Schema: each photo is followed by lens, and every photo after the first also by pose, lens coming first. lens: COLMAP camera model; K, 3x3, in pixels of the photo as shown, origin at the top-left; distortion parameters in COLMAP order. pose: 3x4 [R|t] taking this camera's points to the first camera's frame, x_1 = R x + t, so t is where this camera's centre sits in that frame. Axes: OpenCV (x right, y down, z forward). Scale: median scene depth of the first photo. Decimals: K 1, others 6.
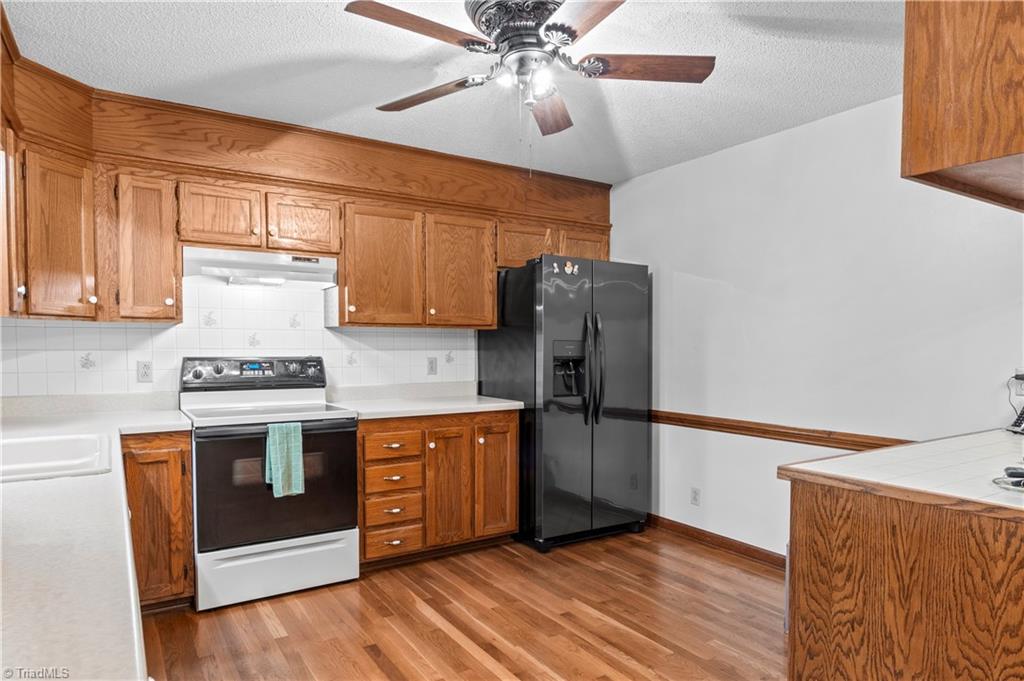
lens RADIAL K [[632.9, 0, 546.7], [0, 632.9, 368.0], [0, 0, 1]] dist [-0.005685, -0.006473]
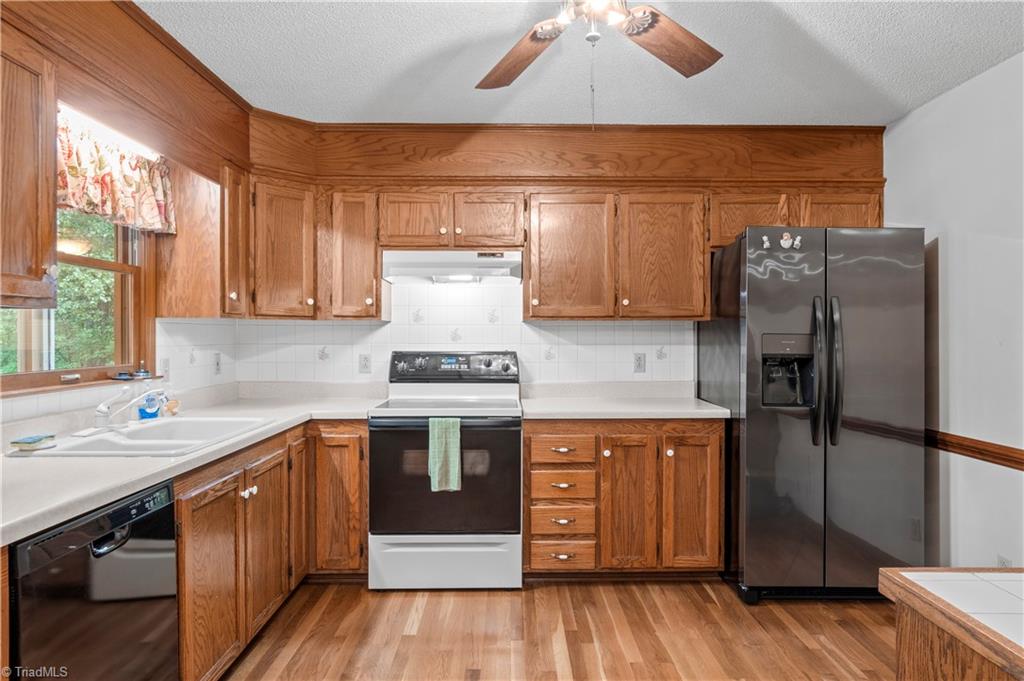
lens RADIAL K [[632.9, 0, 514.7], [0, 632.9, 337.6], [0, 0, 1]] dist [-0.005685, -0.006473]
pose [[0.831997, -0.002033, -0.554777, 0.208447], [-0.018544, 0.999333, -0.031473, -0.009472], [0.554471, 0.036473, 0.831404, 0.193735]]
